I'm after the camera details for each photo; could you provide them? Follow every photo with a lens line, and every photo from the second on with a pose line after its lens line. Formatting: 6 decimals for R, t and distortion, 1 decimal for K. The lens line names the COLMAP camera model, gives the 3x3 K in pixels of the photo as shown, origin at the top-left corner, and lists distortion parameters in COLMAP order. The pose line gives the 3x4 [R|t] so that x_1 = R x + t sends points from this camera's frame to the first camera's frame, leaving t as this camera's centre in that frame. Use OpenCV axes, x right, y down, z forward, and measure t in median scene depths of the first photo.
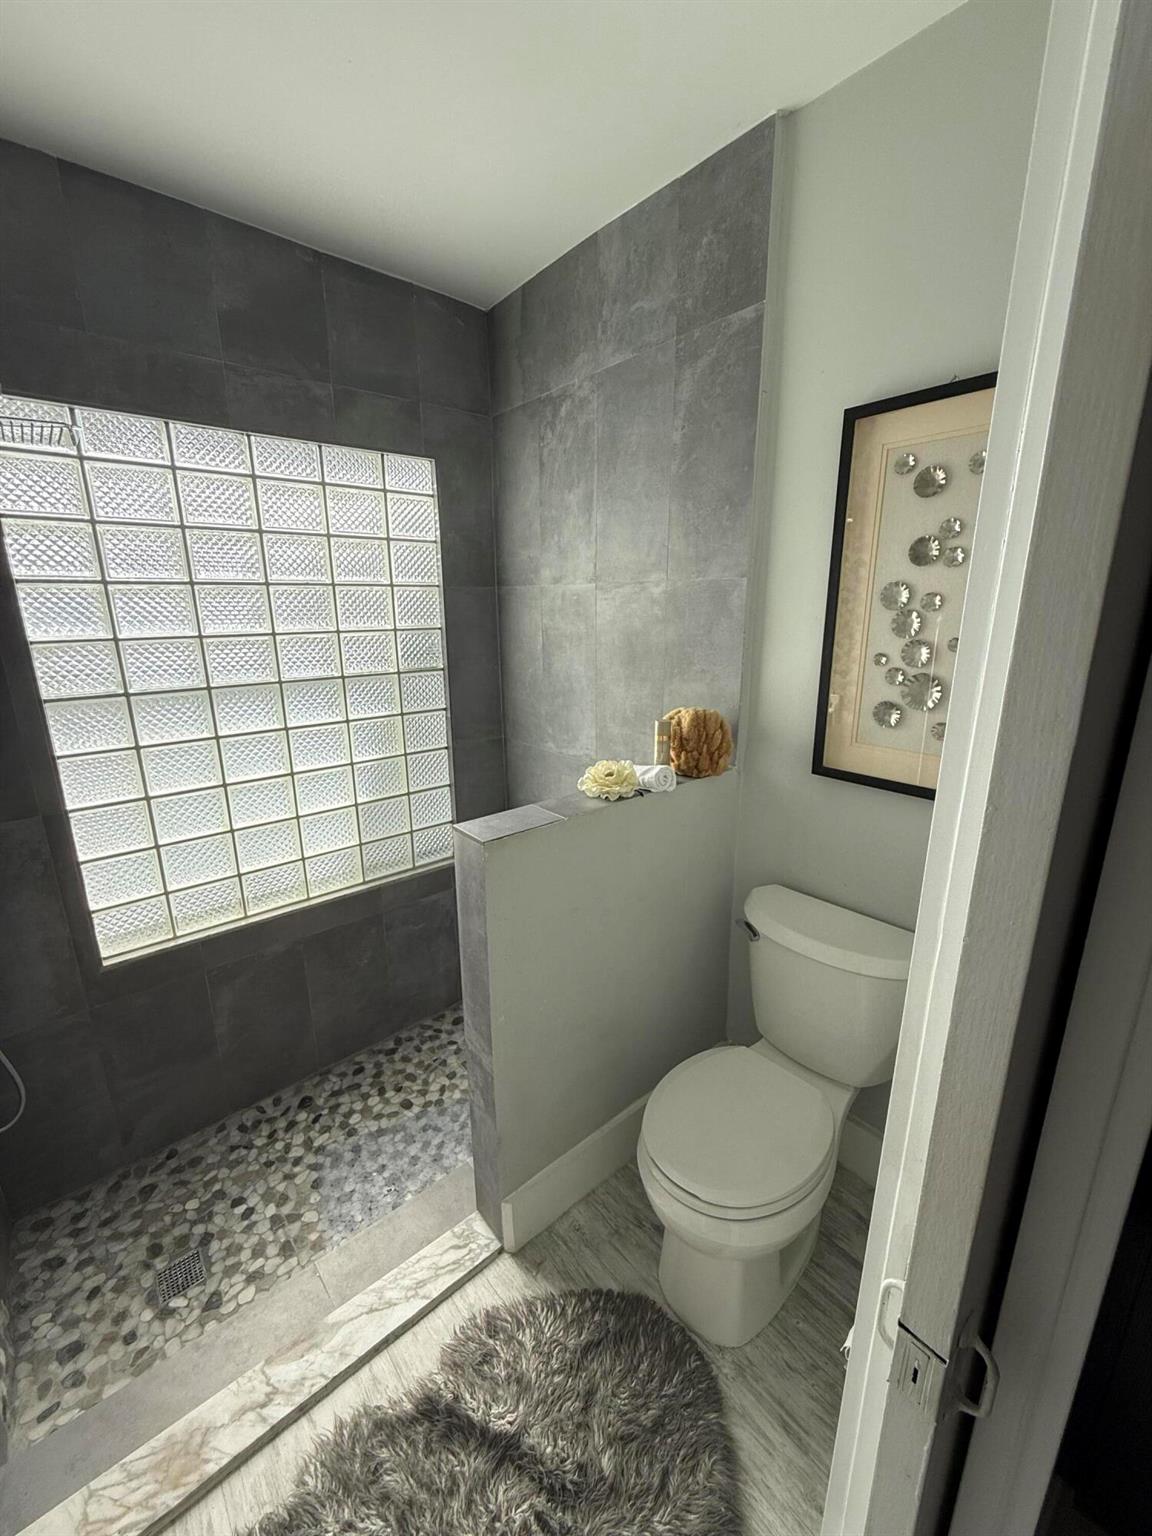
lens RADIAL K [[611.2, 0, 570.2], [0, 611.2, 766.2], [0, 0, 1]] dist [-0.001377, 0.000127]
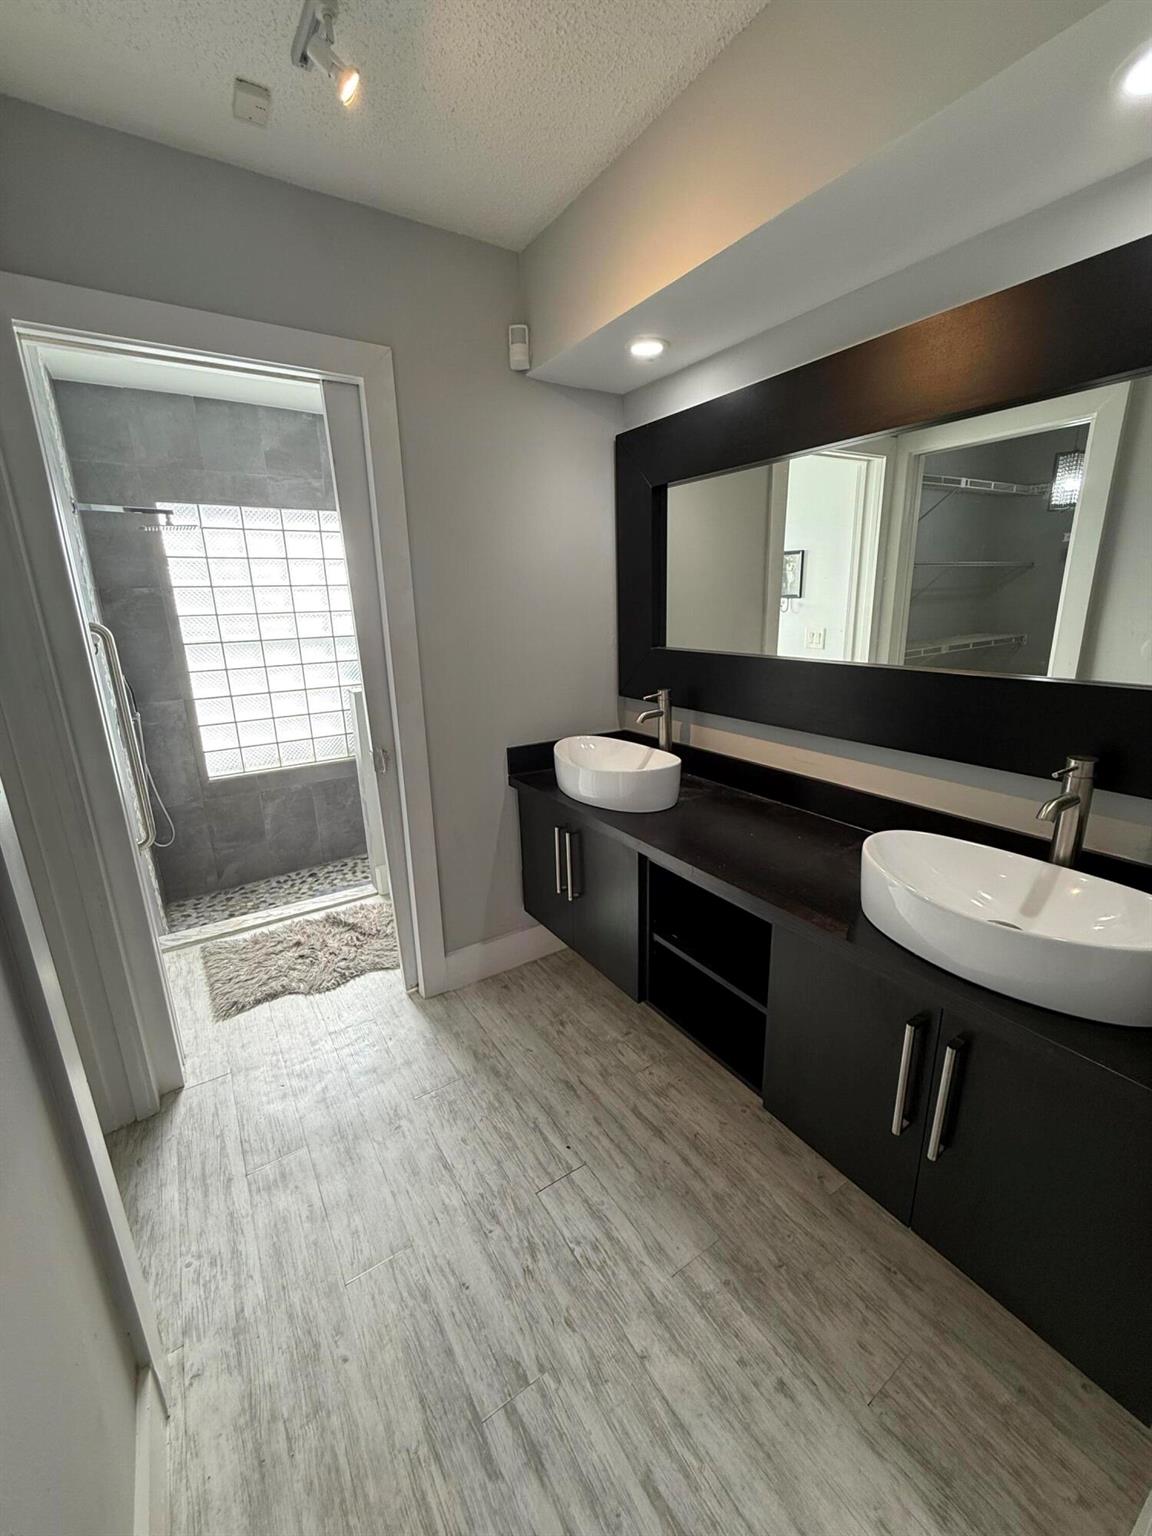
lens RADIAL K [[611.2, 0, 571.5], [0, 611.2, 772.1], [0, 0, 1]] dist [-0.001377, 0.000127]
pose [[0.991696, 0.014329, -0.127806, 0.607125], [-0.013501, 0.999882, 0.007344, 0.248927], [0.127896, -0.005557, 0.991772, -0.759109]]
